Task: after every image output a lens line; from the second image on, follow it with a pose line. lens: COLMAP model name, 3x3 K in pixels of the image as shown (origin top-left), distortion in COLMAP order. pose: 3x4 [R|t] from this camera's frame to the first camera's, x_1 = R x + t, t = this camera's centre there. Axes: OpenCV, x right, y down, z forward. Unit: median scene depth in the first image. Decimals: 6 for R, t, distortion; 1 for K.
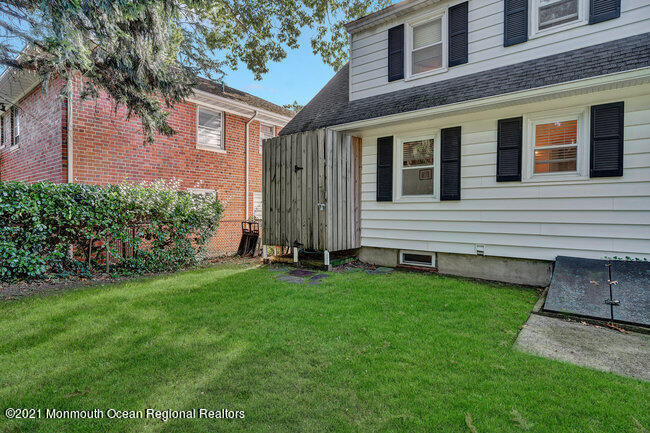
lens RADIAL K [[350.6, 0, 323.6], [0, 350.6, 216.5], [0, 0, 1]] dist [-0.000361, -0.000024]
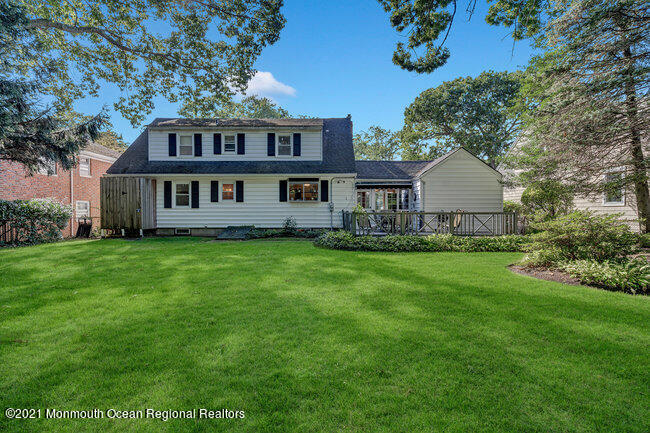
lens RADIAL K [[298.1, 0, 322.3], [0, 298.1, 216.5], [0, 0, 1]] dist [0.004092, -0.000155]
pose [[0.794993, -0.014861, 0.606436, -0.225923], [0.012403, 0.999889, 0.008244, 0.010955], [-0.606492, 0.000967, 0.795089, -1.265556]]
